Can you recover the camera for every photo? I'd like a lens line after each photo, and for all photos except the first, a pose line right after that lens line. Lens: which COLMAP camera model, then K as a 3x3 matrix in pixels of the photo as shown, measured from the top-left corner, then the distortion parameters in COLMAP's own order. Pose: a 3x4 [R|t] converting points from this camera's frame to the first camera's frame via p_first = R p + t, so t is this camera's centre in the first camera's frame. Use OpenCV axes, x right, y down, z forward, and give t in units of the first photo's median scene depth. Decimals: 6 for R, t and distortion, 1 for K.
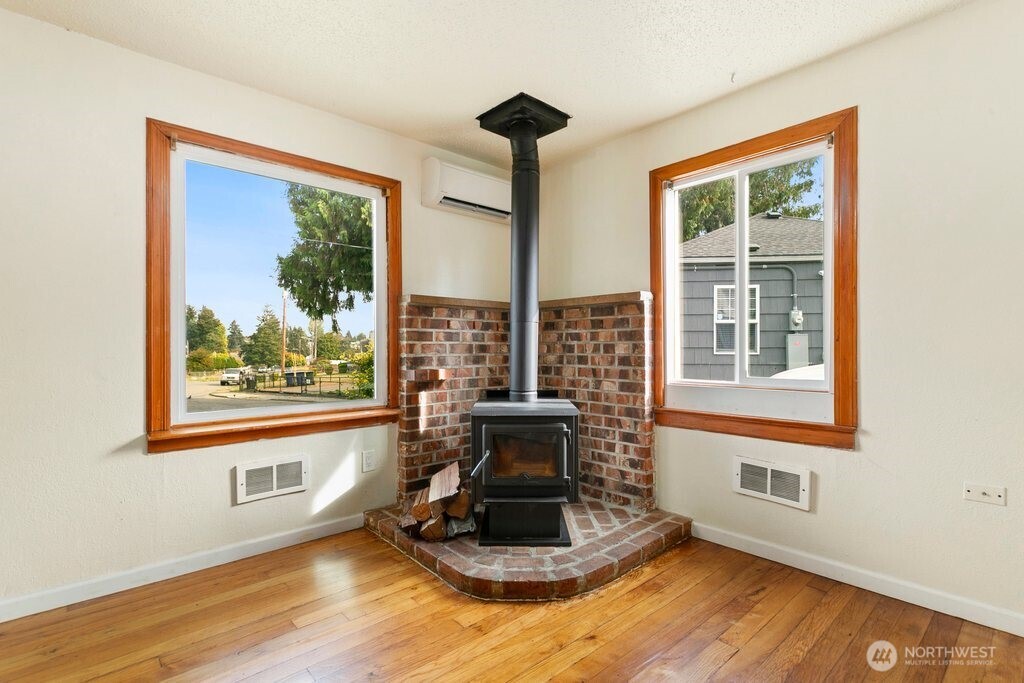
lens RADIAL K [[484.3, 0, 513.8], [0, 484.3, 346.1], [0, 0, 1]] dist [-0.002487, 0.000140]
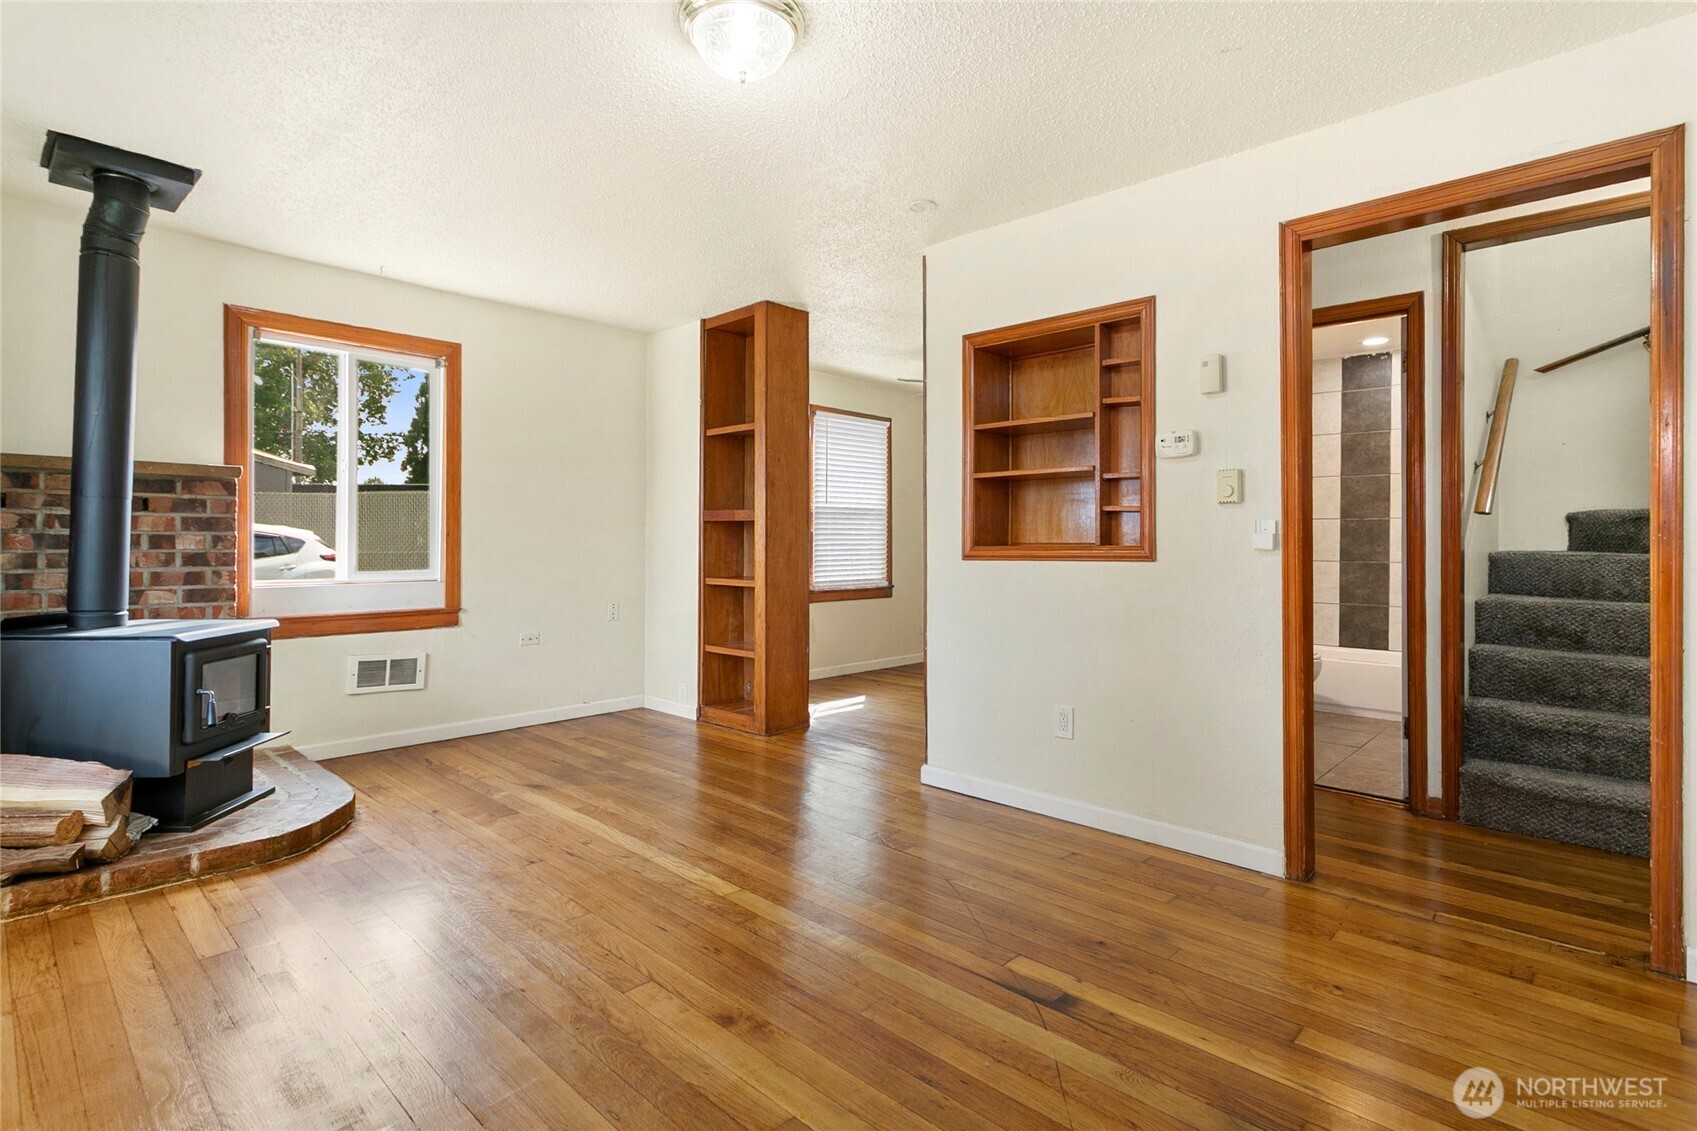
lens RADIAL K [[802.6, 0, 843.8], [0, 802.6, 551.8], [0, 0, 1]] dist [-0.002487, 0.000140]
pose [[-0.081929, -0.009762, 0.996590, -1.033944], [-0.010004, 0.999910, 0.008973, -0.000661], [-0.996588, -0.009235, -0.082019, 0.149383]]
